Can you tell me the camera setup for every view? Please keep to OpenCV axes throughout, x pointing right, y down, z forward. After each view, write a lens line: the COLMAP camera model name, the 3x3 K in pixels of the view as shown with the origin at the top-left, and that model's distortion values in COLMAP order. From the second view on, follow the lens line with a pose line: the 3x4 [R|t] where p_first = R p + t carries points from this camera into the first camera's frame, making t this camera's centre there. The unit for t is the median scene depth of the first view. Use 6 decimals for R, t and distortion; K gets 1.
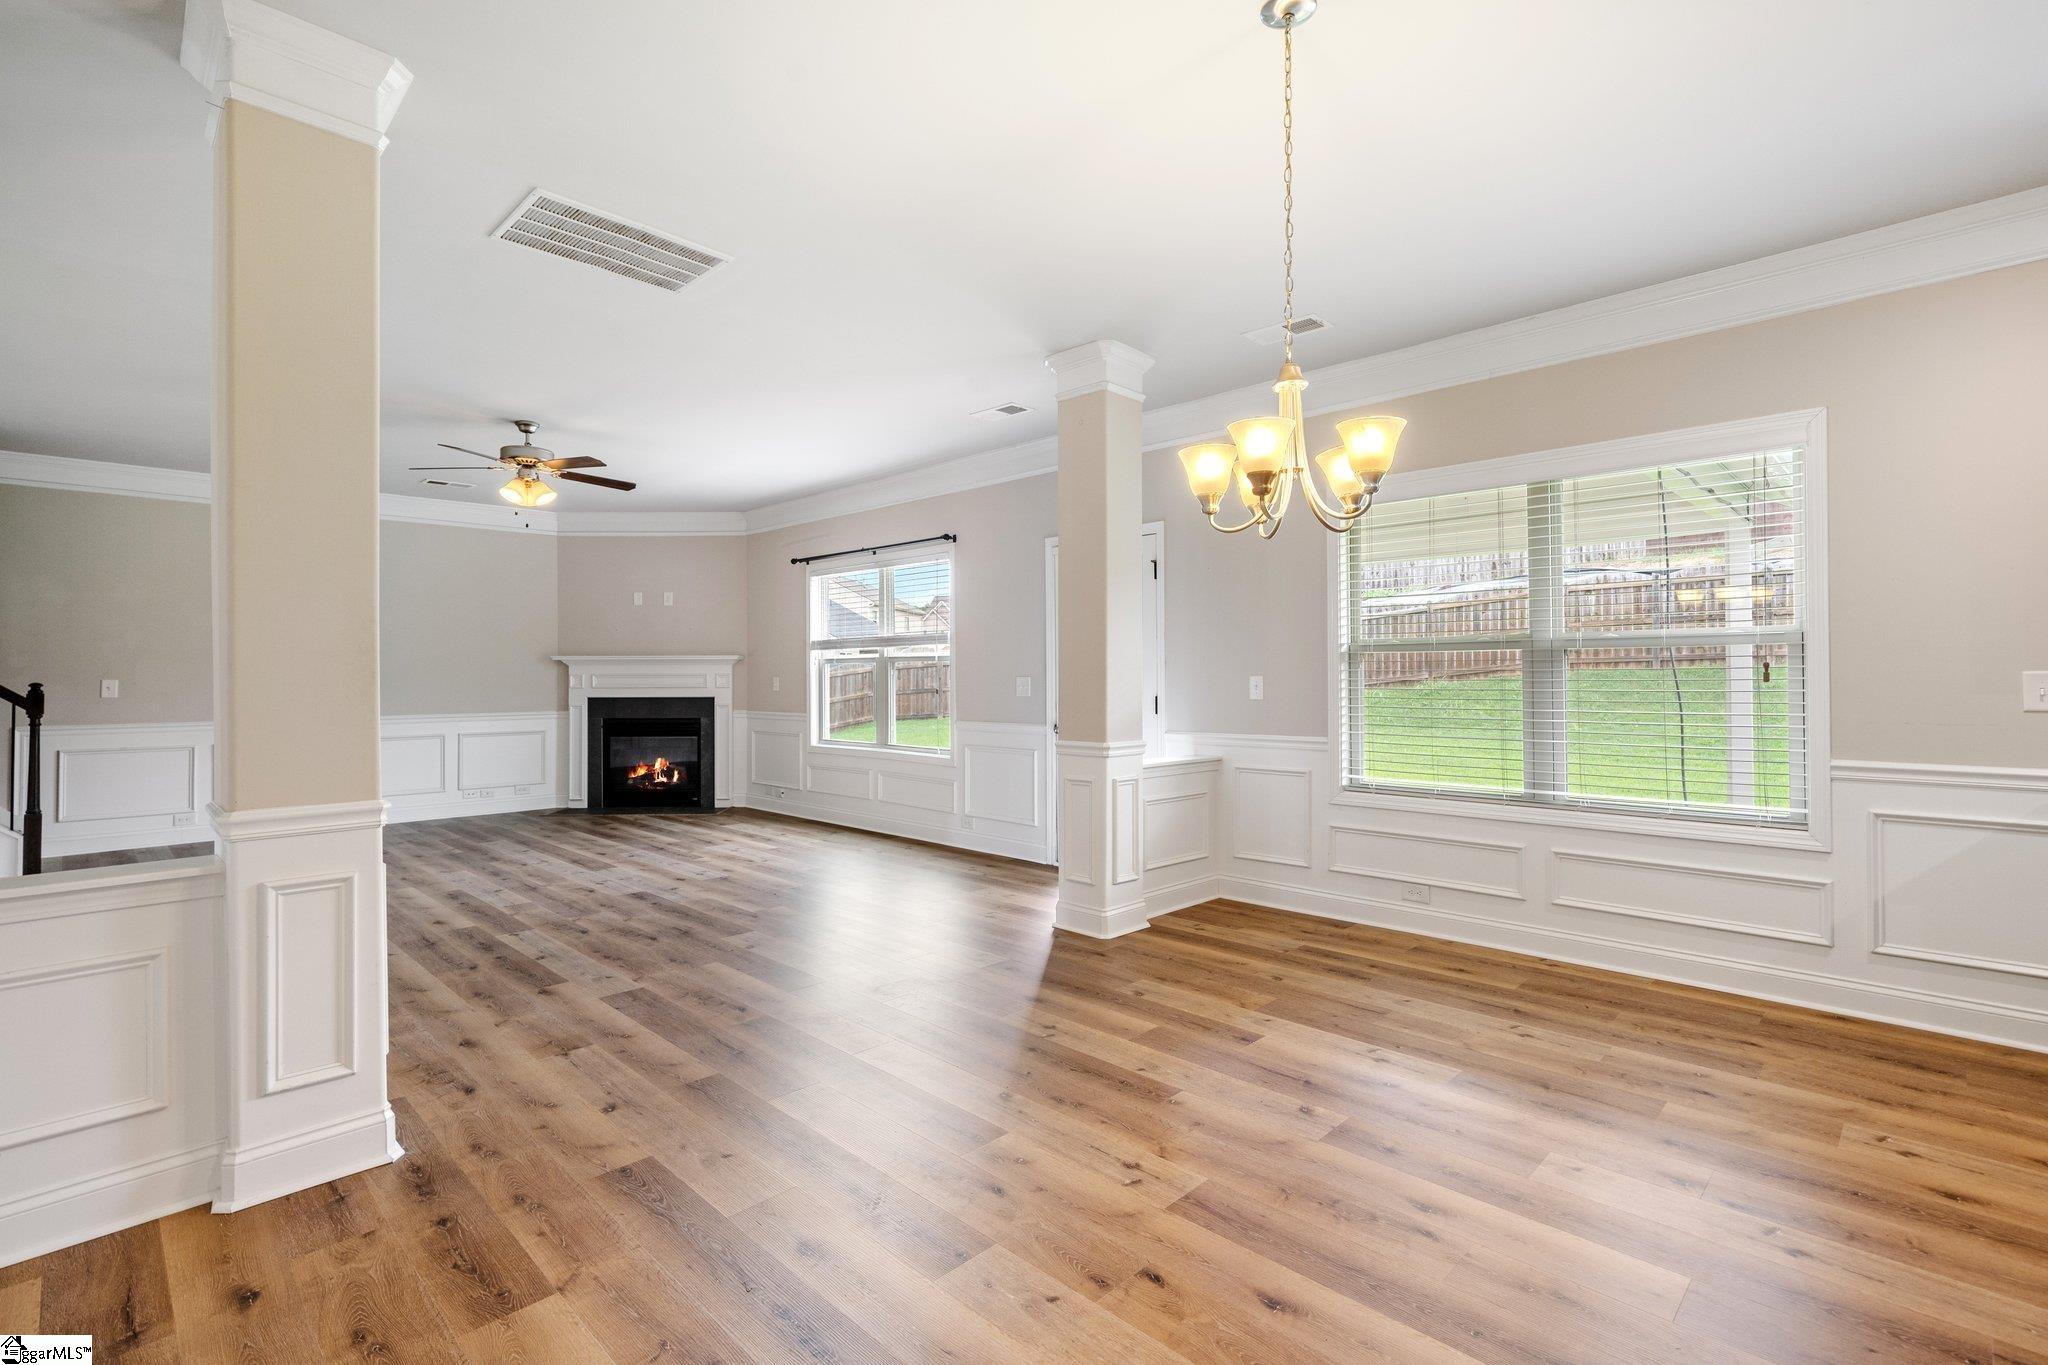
lens RADIAL K [[929.8, 0, 1022.4], [0, 929.8, 668.6], [0, 0, 1]] dist [-0.000178, -0.000204]
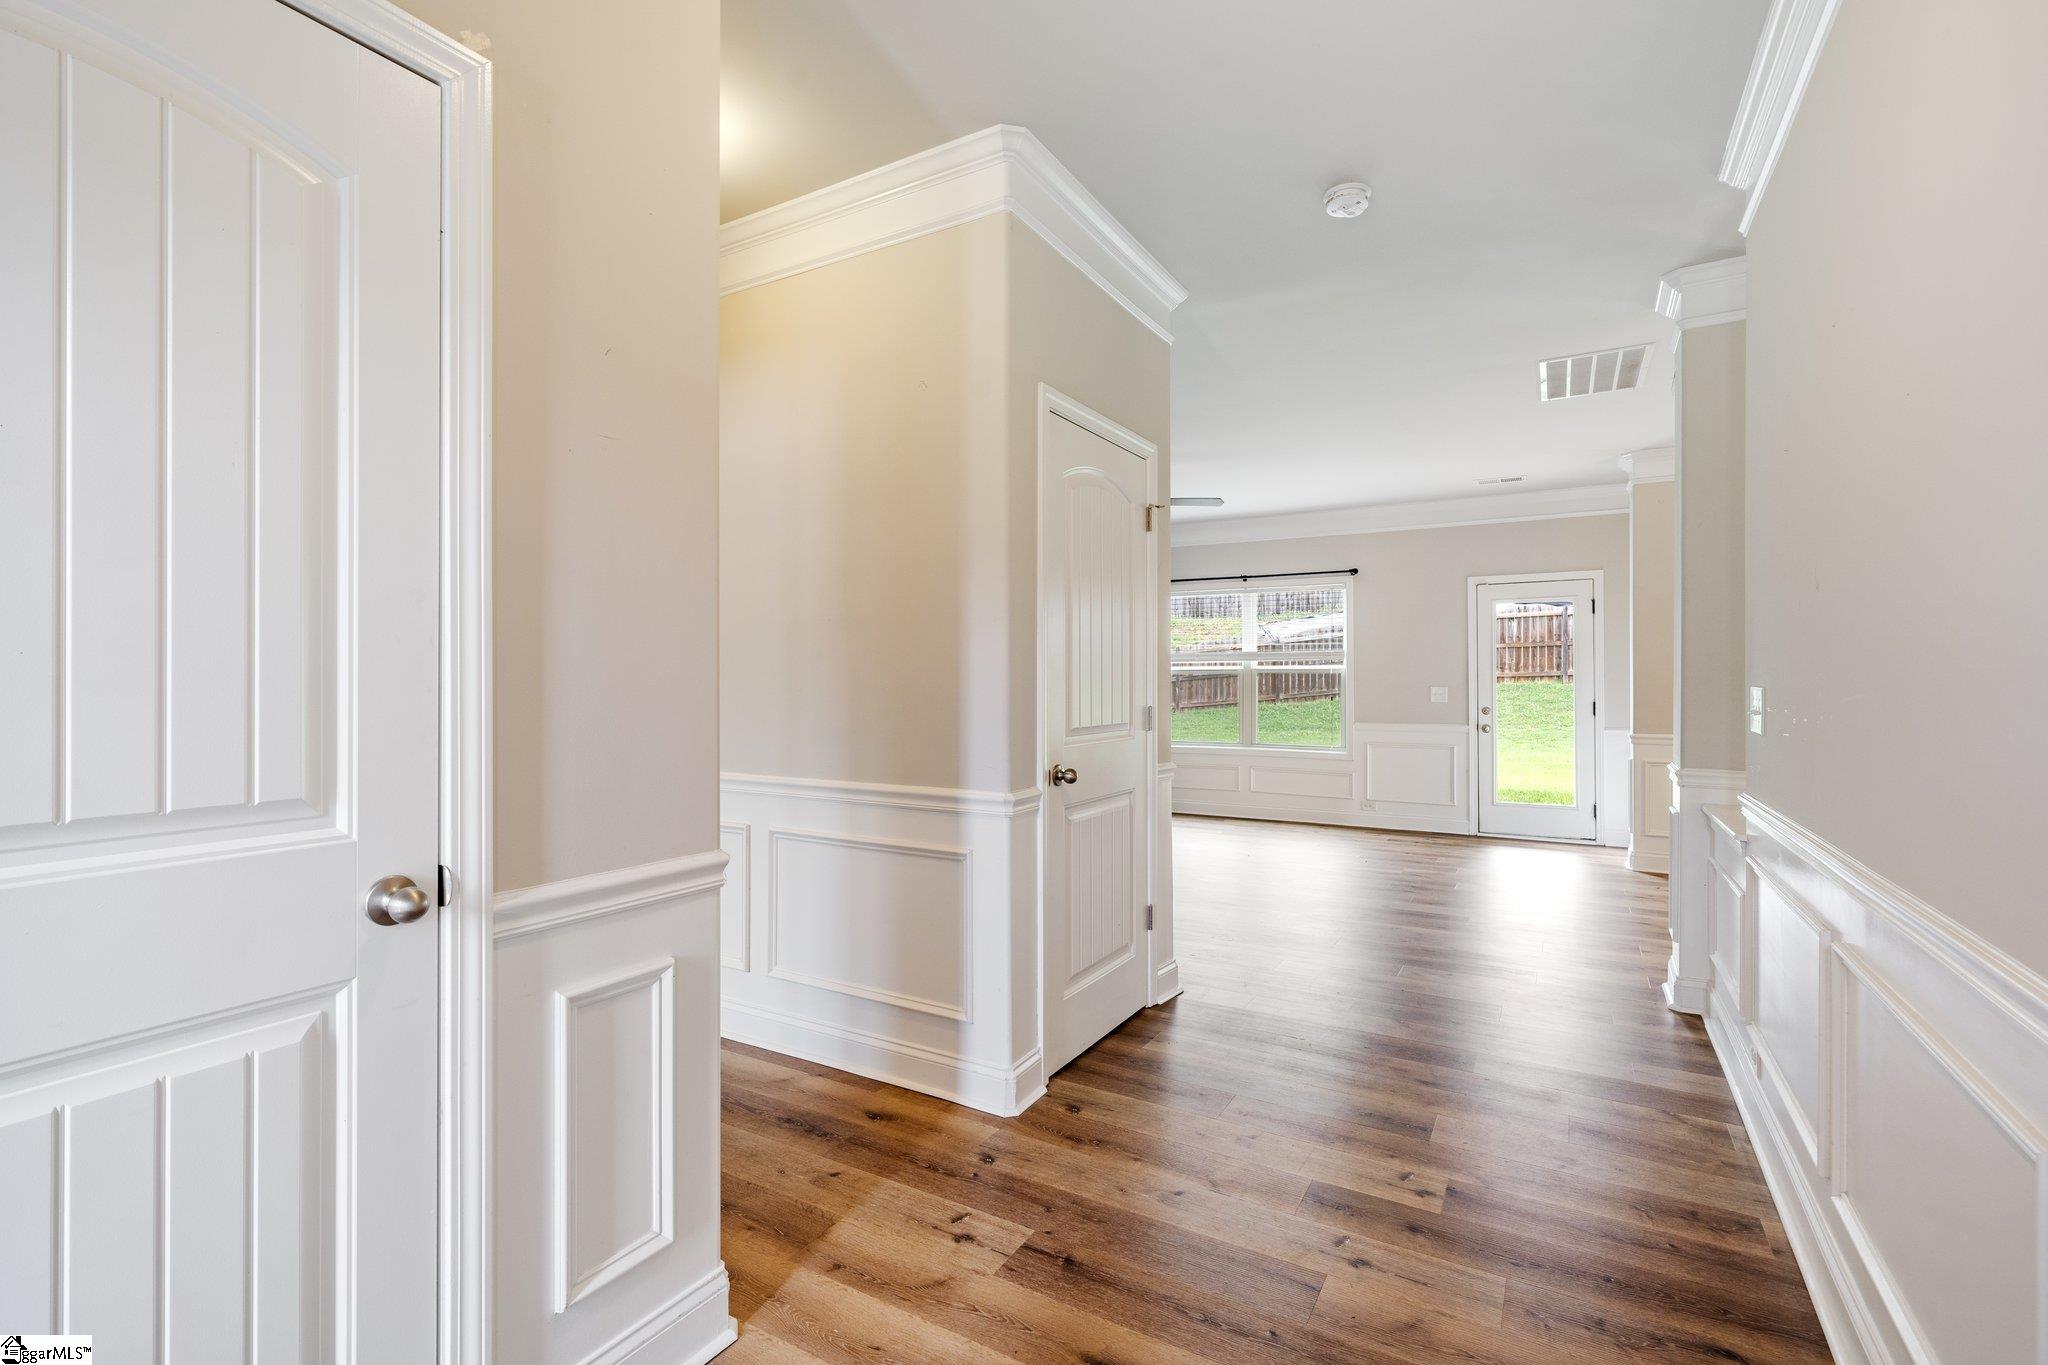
lens RADIAL K [[908.4, 0, 1024.0], [0, 908.4, 682.5], [0, 0, 1]] dist [-0.001393, -0.000160]
pose [[0.975879, 0.005875, 0.218235, -0.744518], [-0.006833, 0.999970, 0.003639, 0.002329], [-0.218207, -0.005042, 0.975889, -0.064523]]
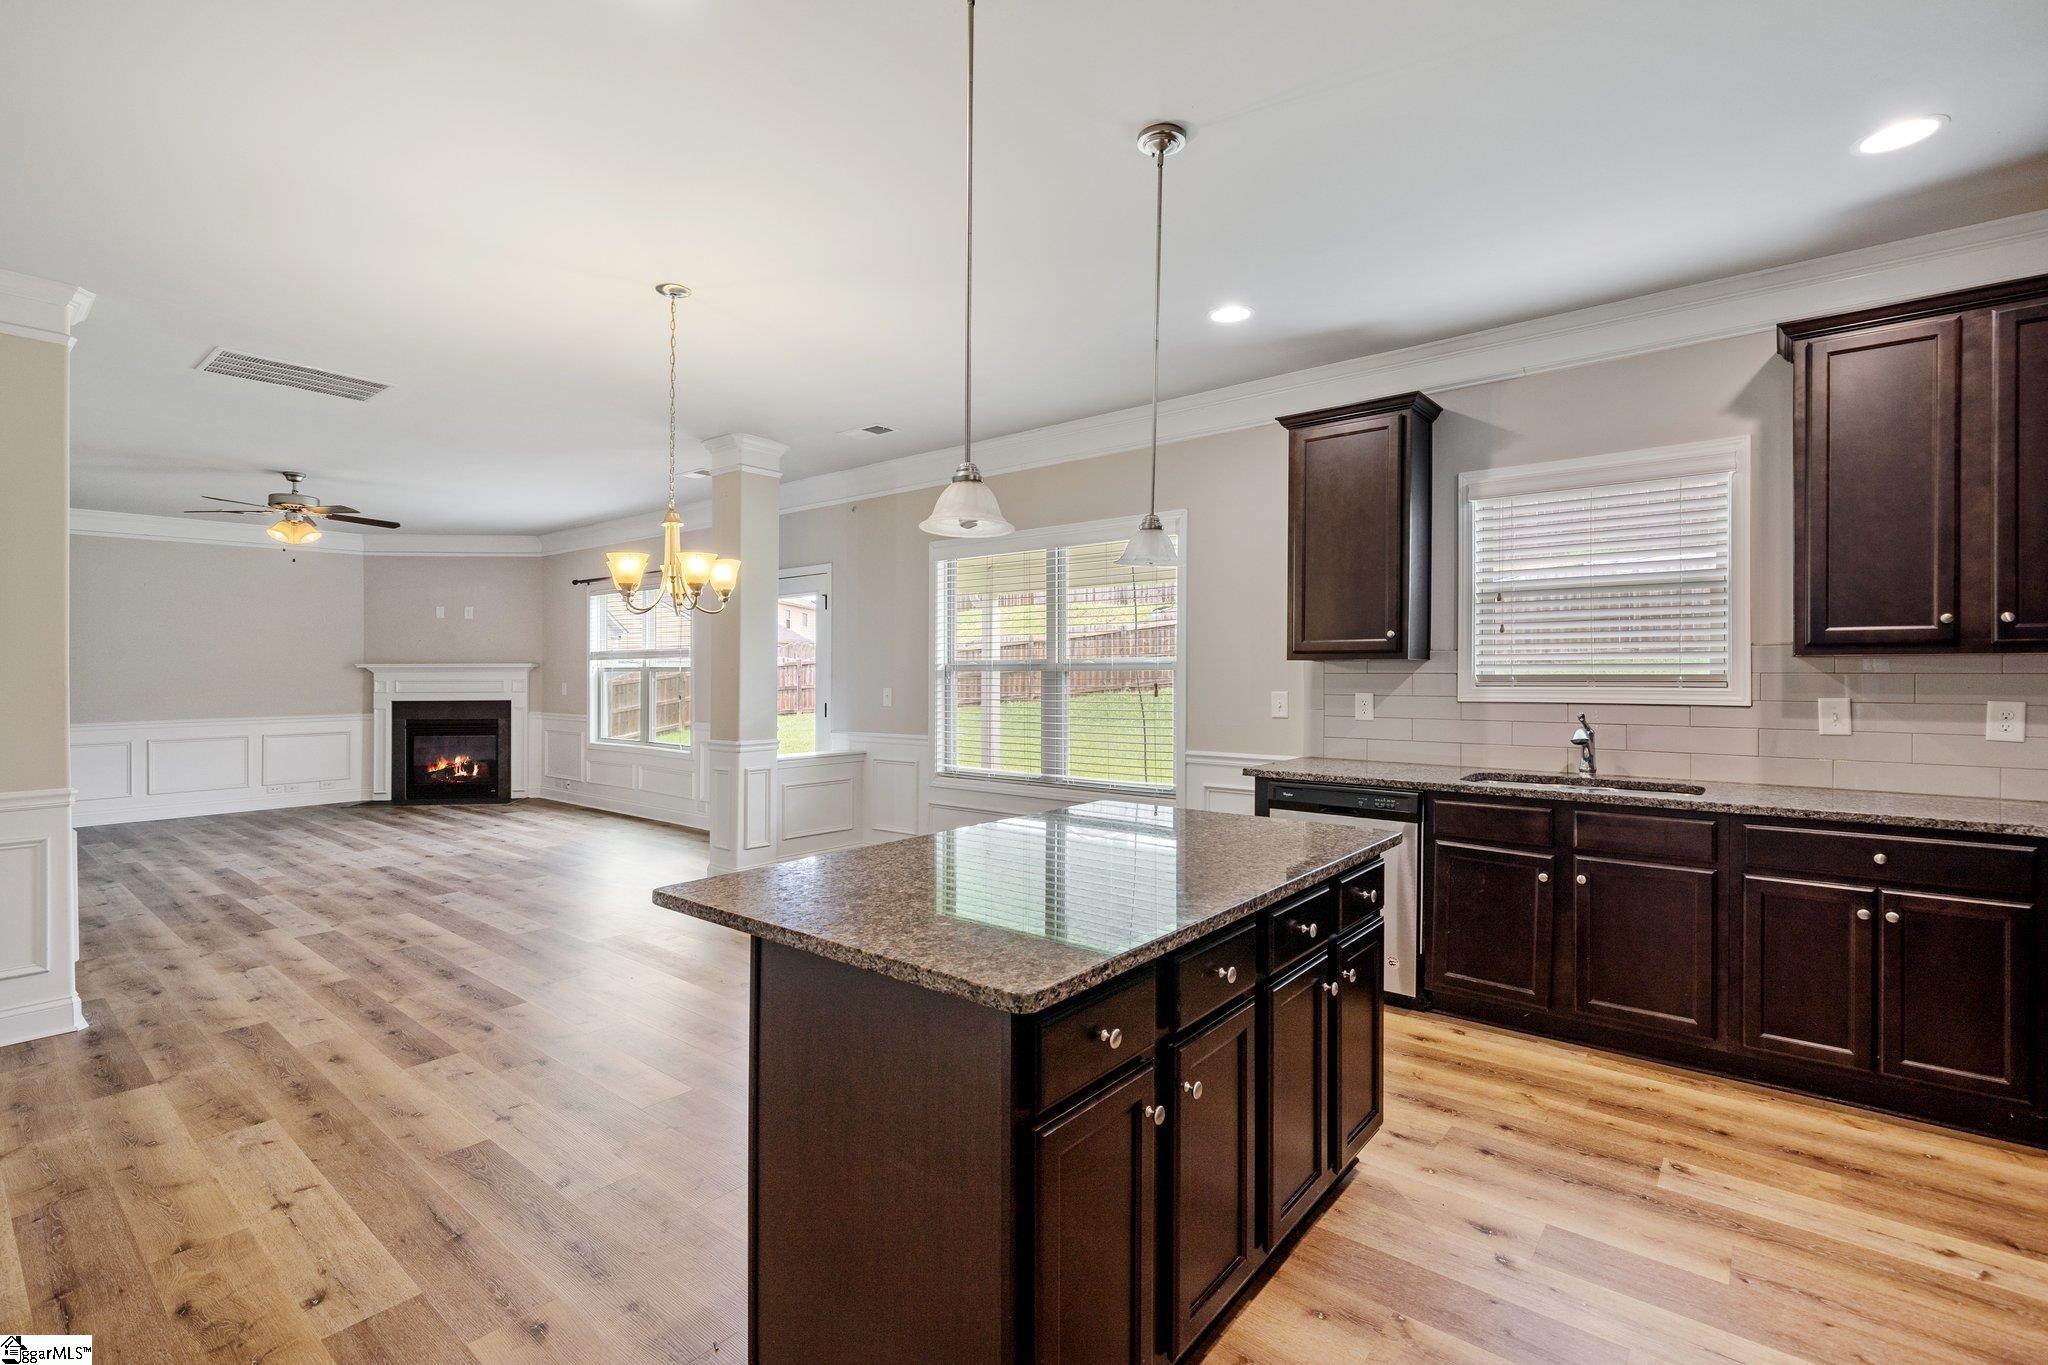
lens RADIAL K [[911.0, 0, 1021.5], [0, 911.0, 665.0], [0, 0, 1]] dist [-0.000188, 0.000027]
pose [[0.995764, 0.000054, 0.091942, 0.236898], [-0.000343, 0.999995, 0.003124, -0.020652], [-0.091941, -0.003143, 0.995759, -0.201630]]
